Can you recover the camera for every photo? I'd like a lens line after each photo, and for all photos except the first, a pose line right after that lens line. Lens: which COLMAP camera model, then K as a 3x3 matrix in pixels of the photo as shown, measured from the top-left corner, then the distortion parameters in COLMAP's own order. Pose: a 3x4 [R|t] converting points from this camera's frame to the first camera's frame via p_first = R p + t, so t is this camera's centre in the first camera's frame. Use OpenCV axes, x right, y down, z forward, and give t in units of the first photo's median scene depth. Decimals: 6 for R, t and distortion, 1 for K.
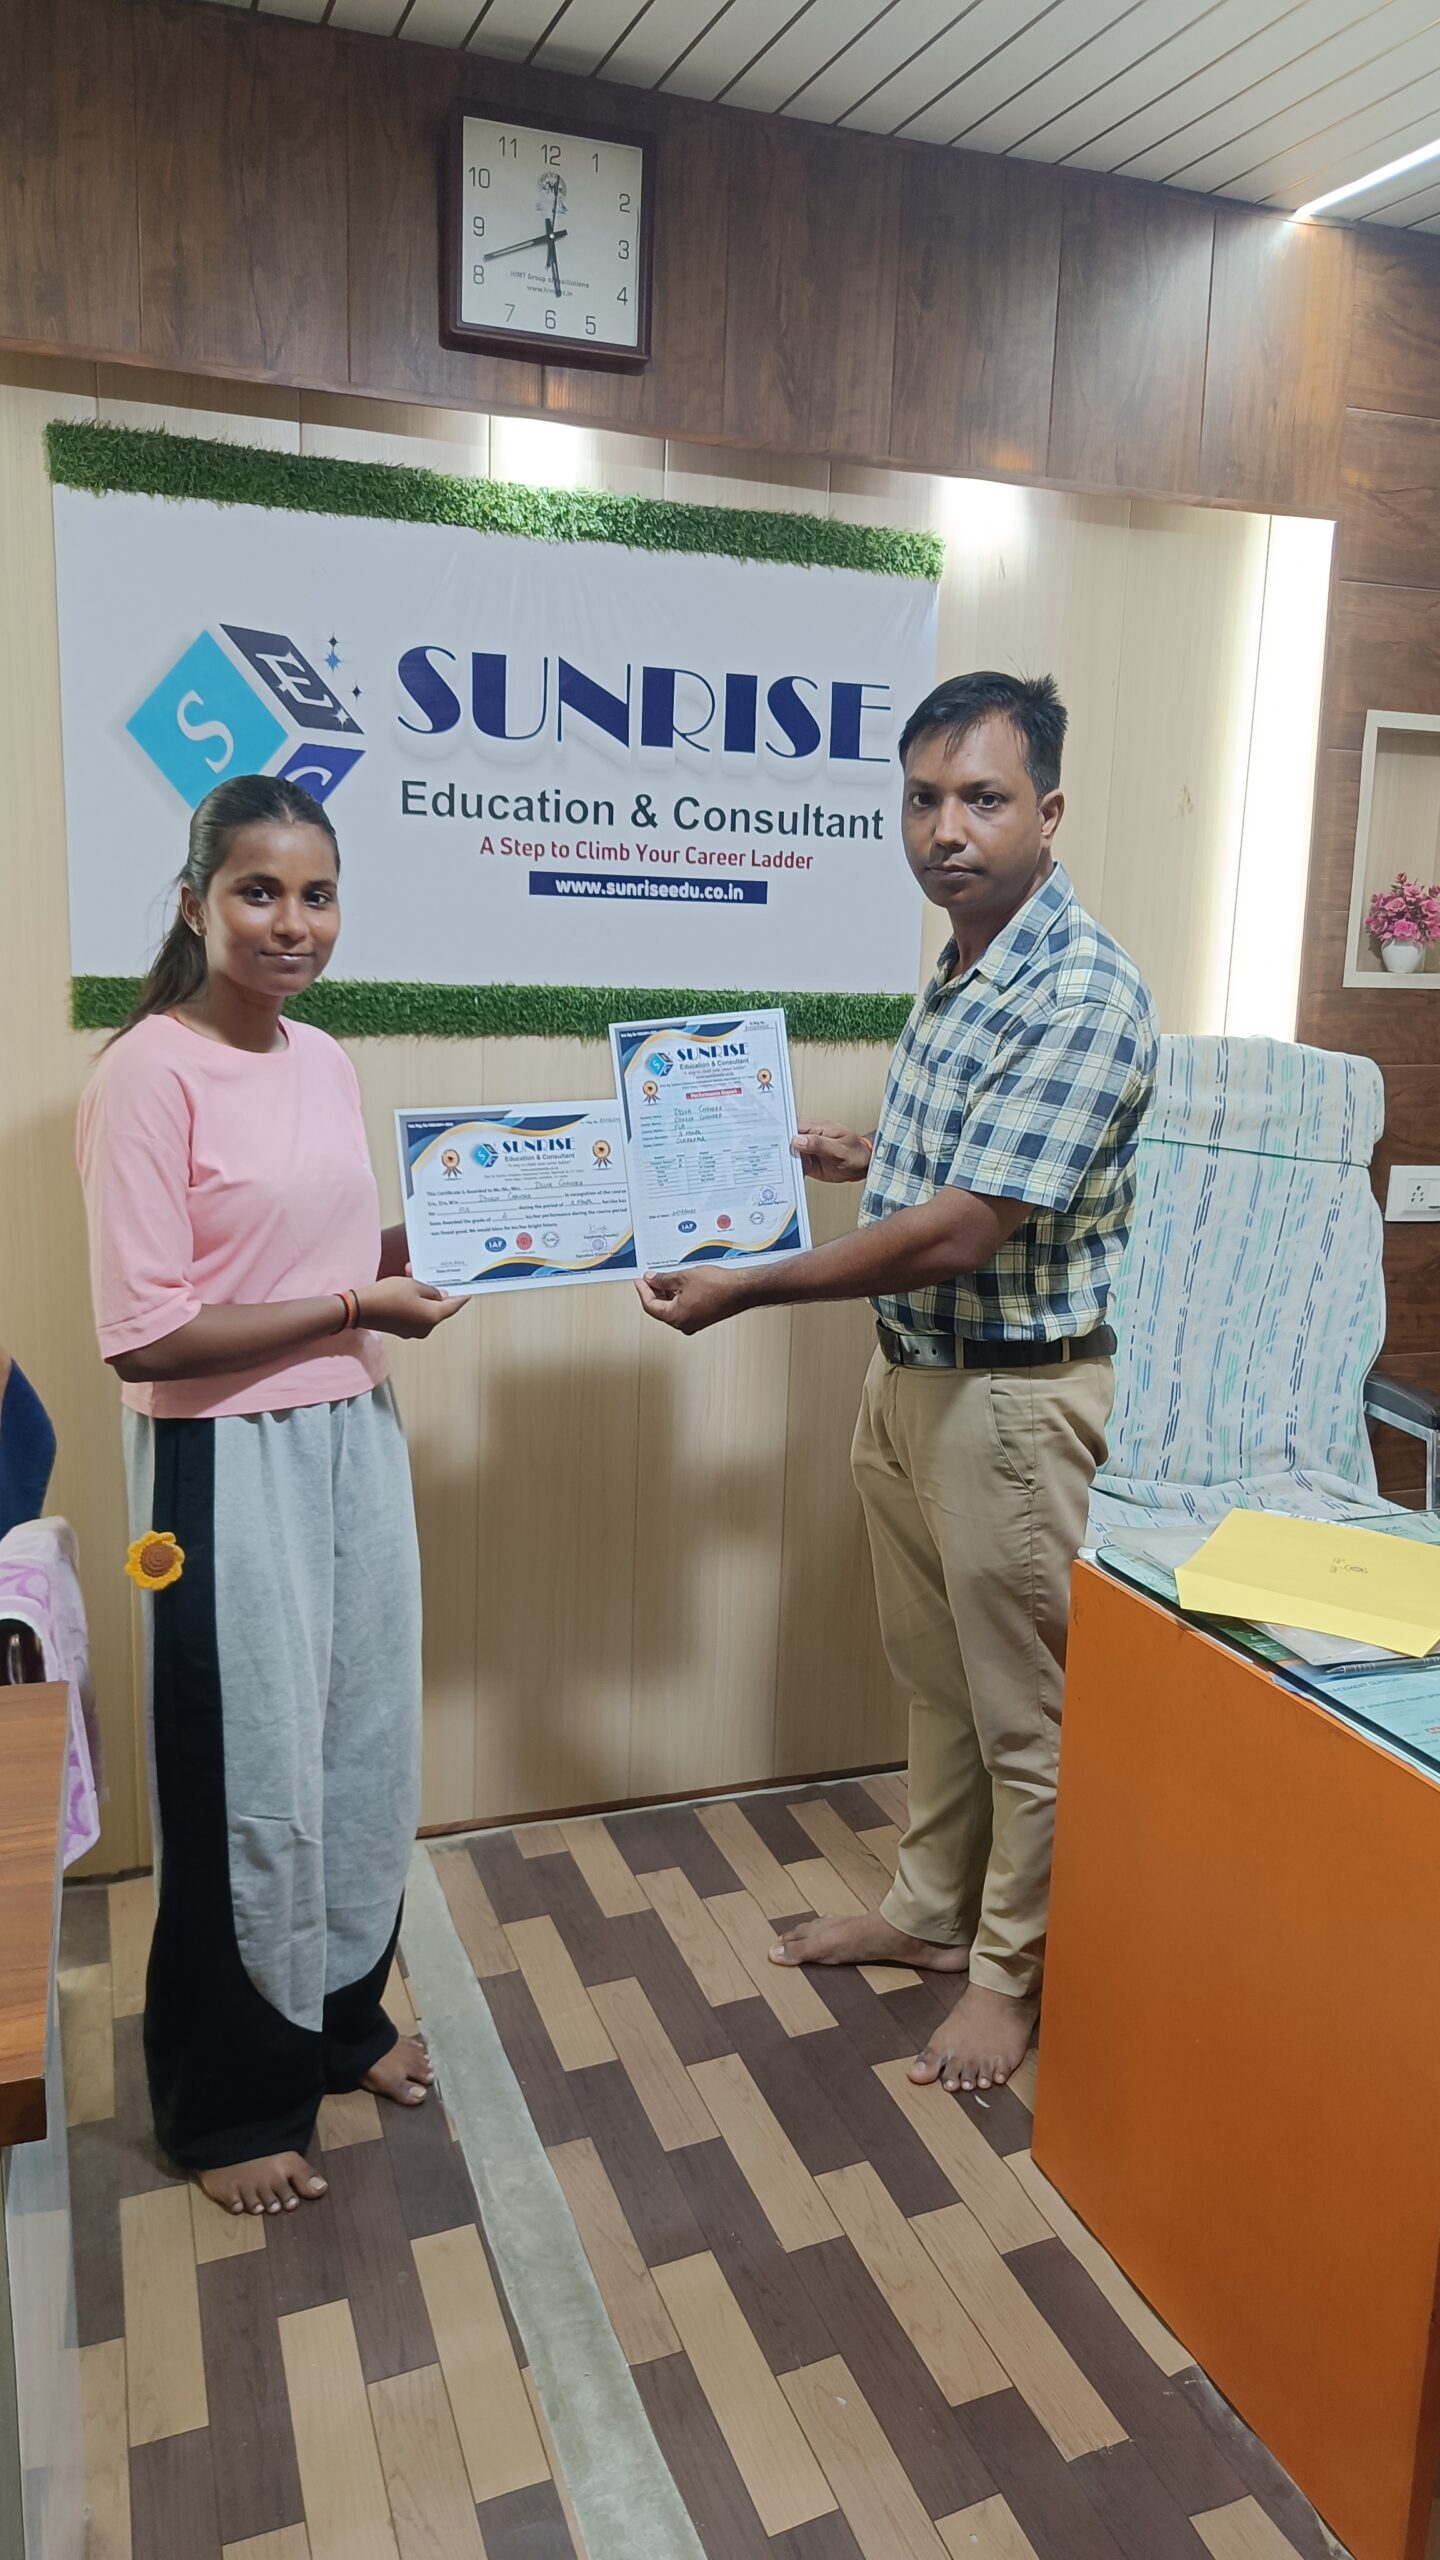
lens RADIAL K [[1927.4, 0, 745.3], [0, 1927.4, 1297.9], [0, 0, 1]] dist [-0.003316, 0.006183]
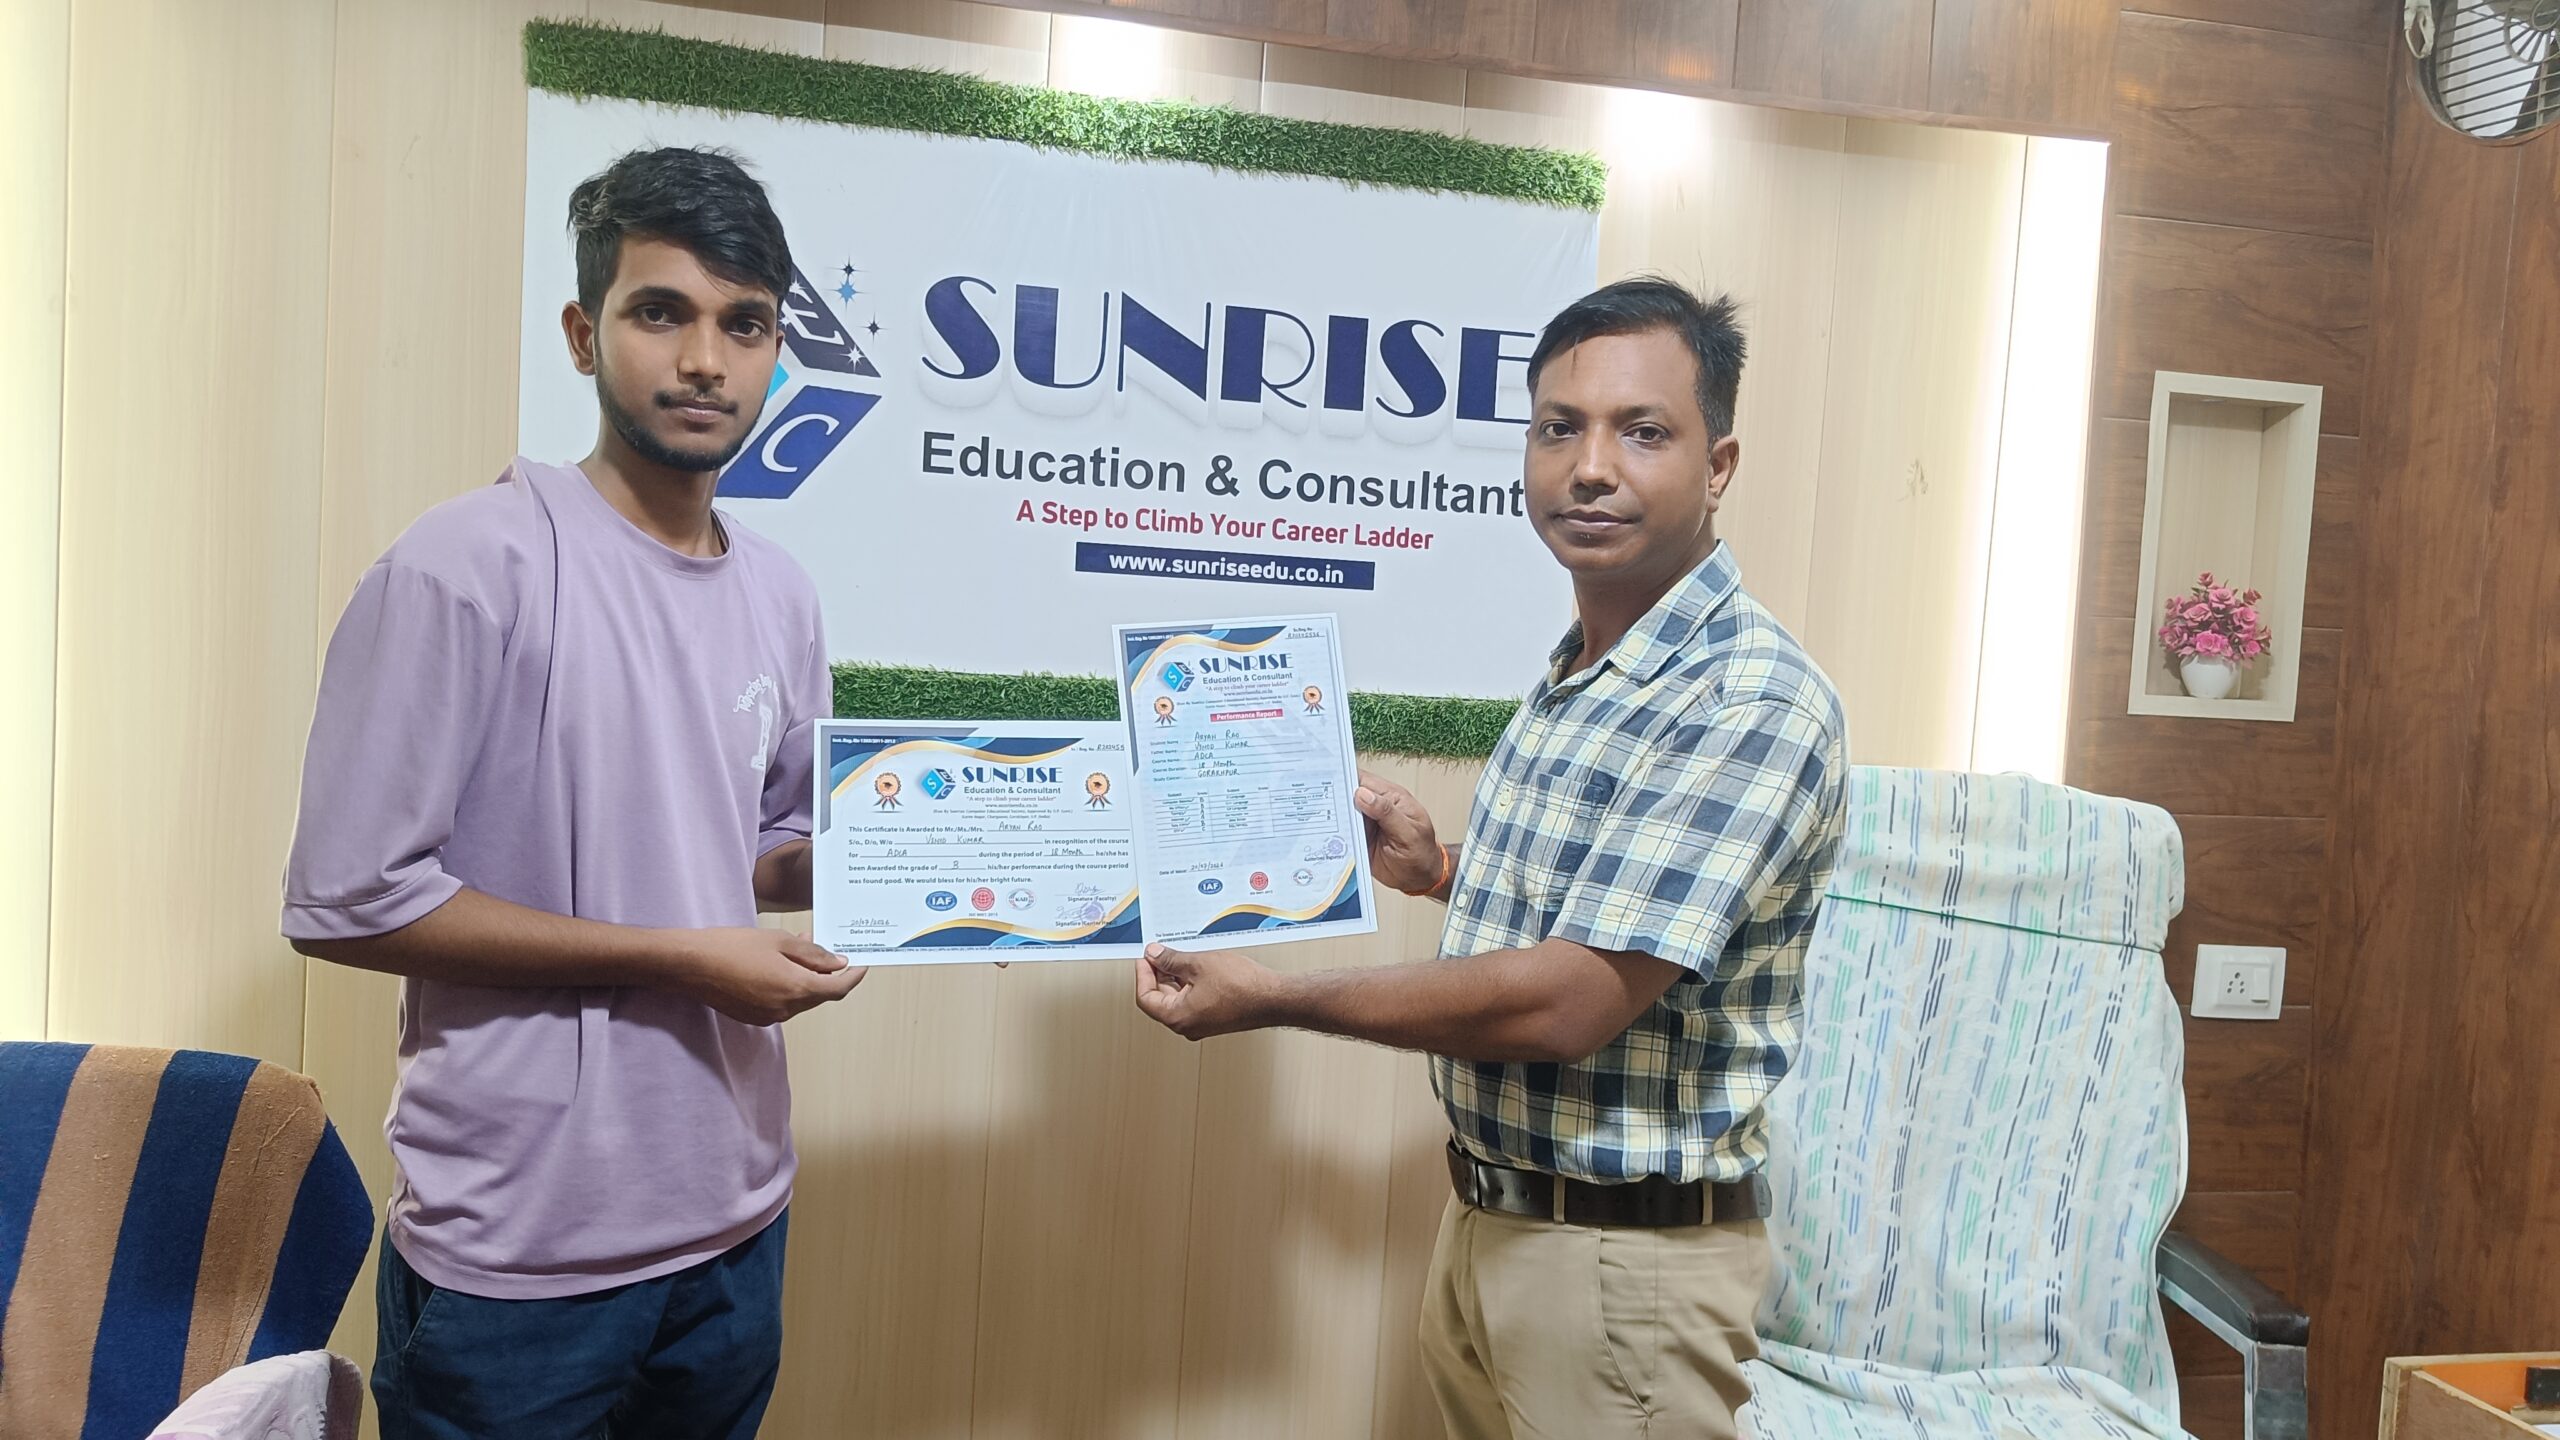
lens RADIAL K [[1927.4, 0, 1263.8], [0, 1927.4, 732.2], [0, 0, 1]] dist [-0.003316, 0.006183]
pose [[0.988130, 0.032870, -0.150059, 0.094068], [-0.054661, 0.988142, -0.143487, -0.027237], [0.143563, 0.149986, 0.978209, 0.216722]]
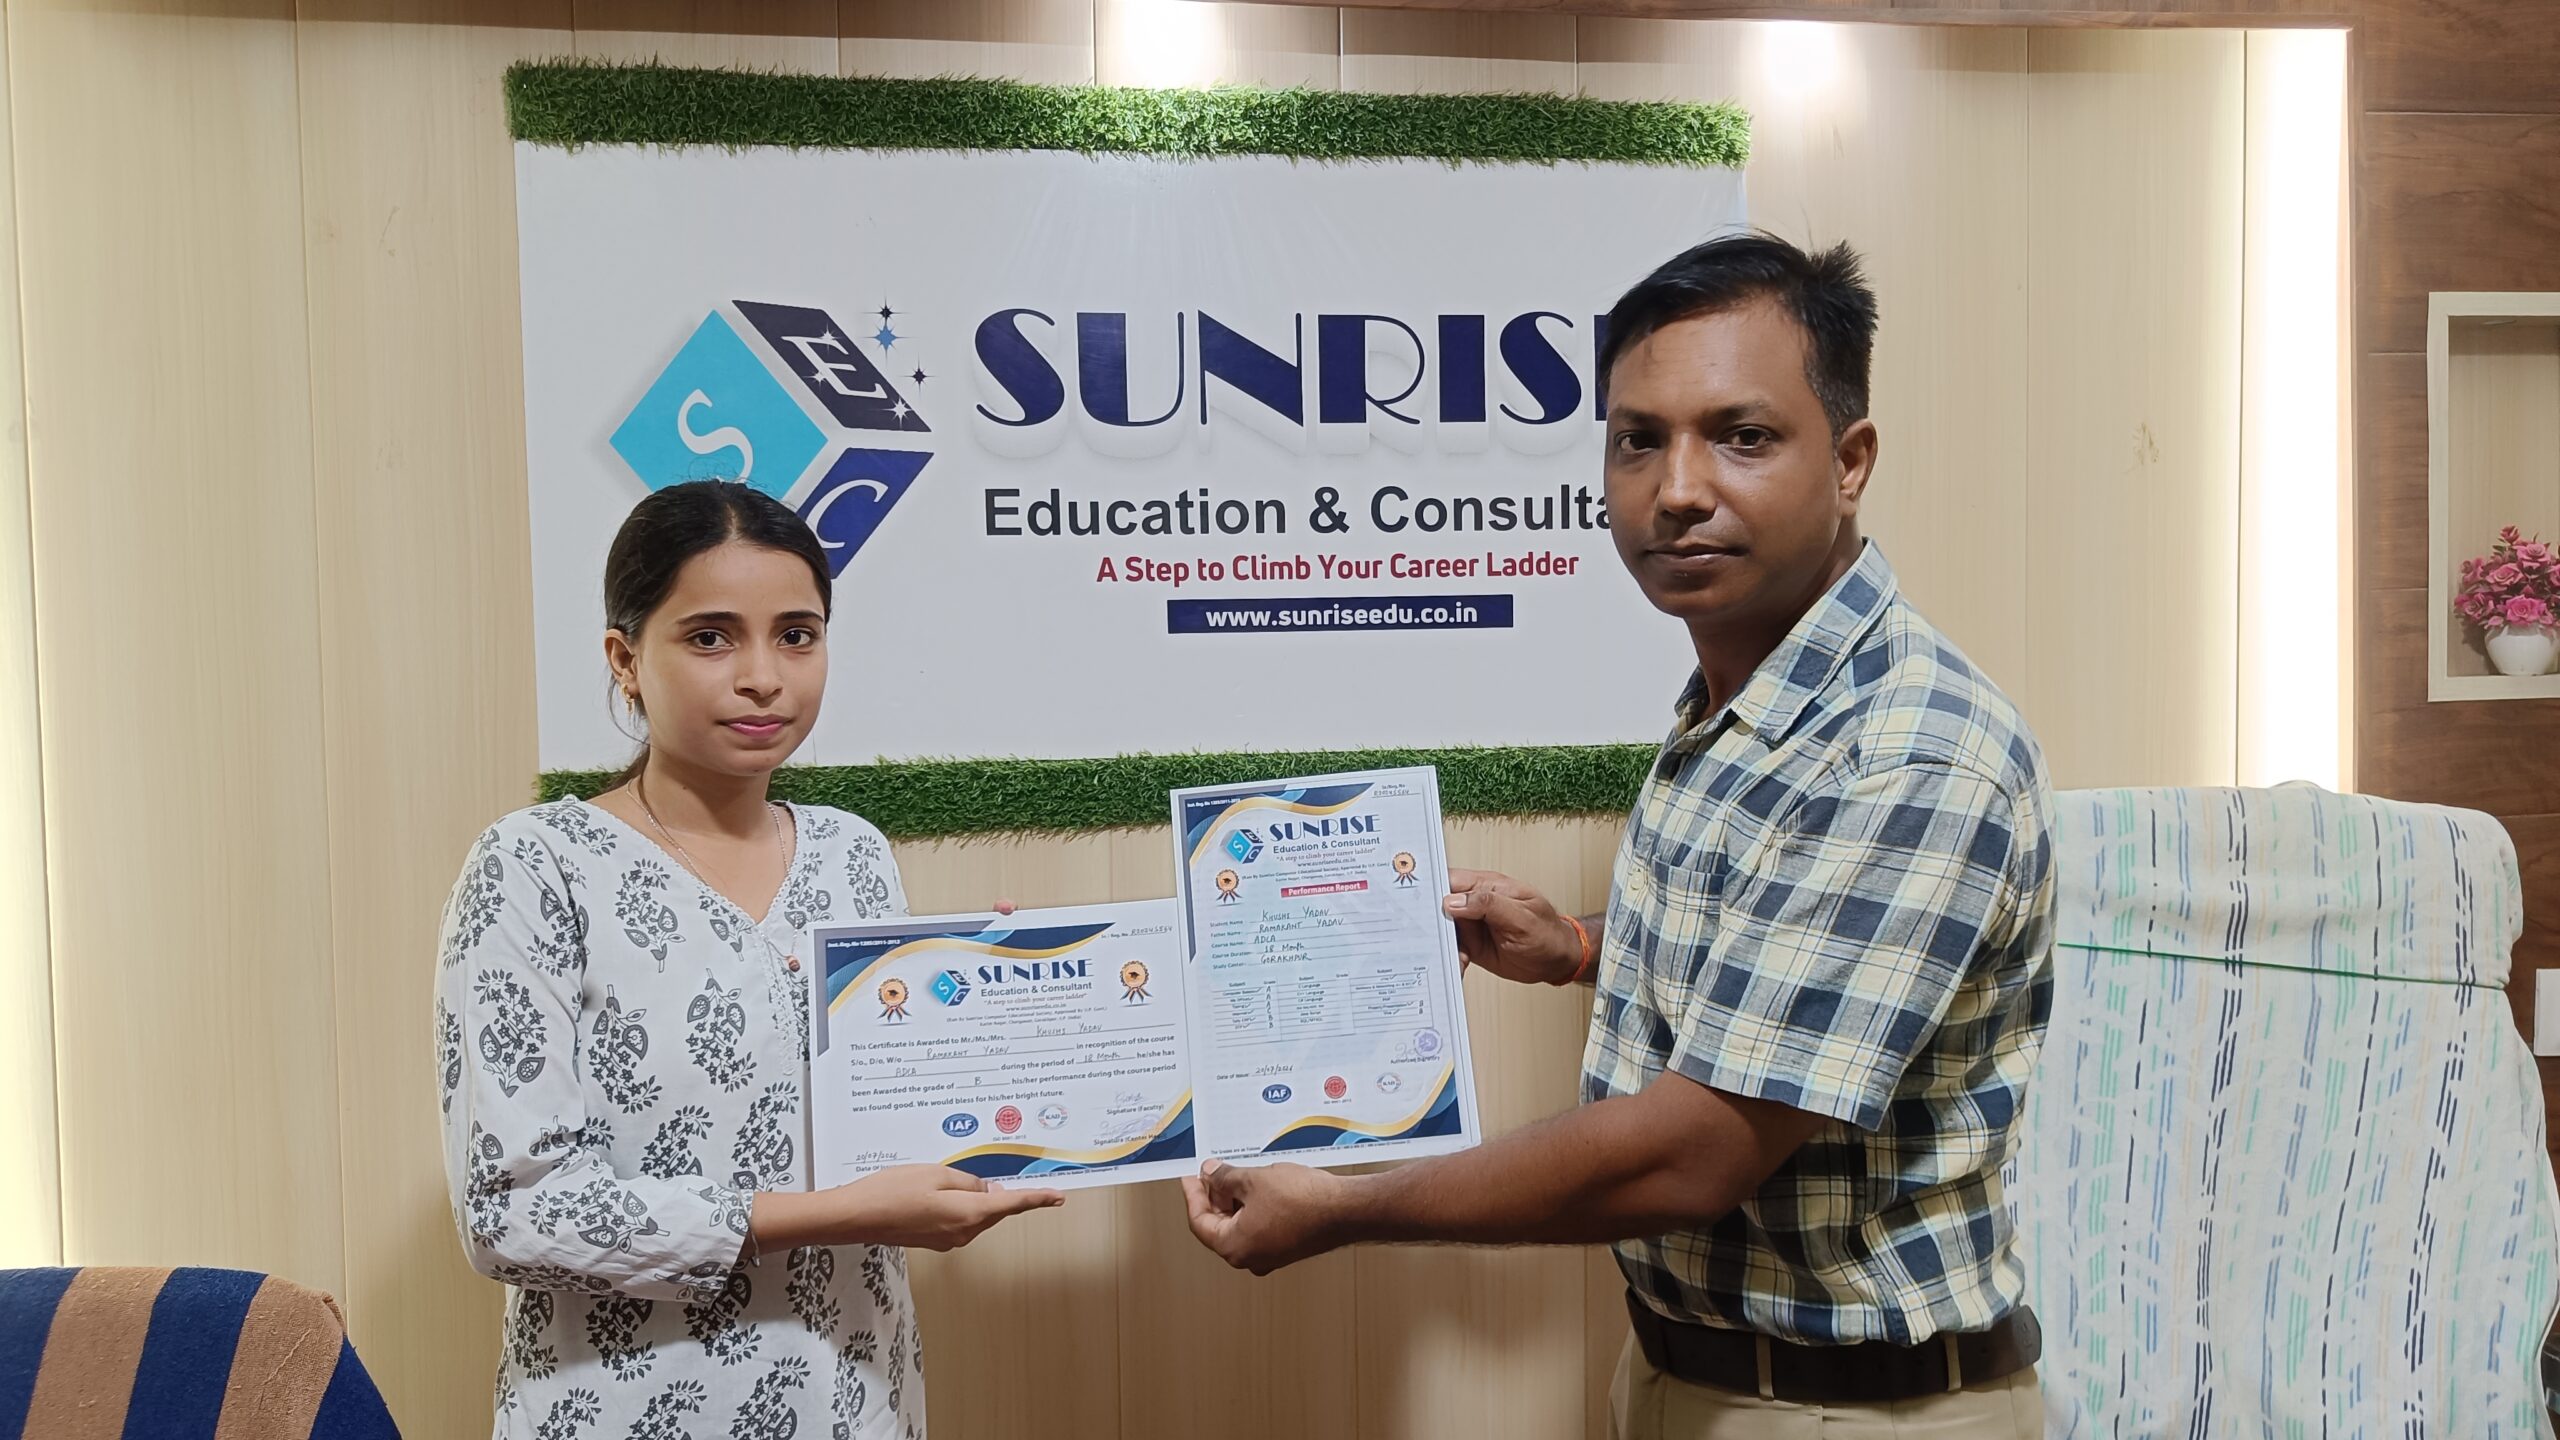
lens RADIAL K [[1927.4, 0, 1258.6], [0, 1927.4, 742.5], [0, 0, 1]] dist [-0.003316, 0.006183]
pose [[0.973164, -0.043045, -0.226051, 0.081795], [0.007845, 0.987984, -0.154358, -0.057953], [0.229979, 0.148442, 0.961808, 0.324154]]
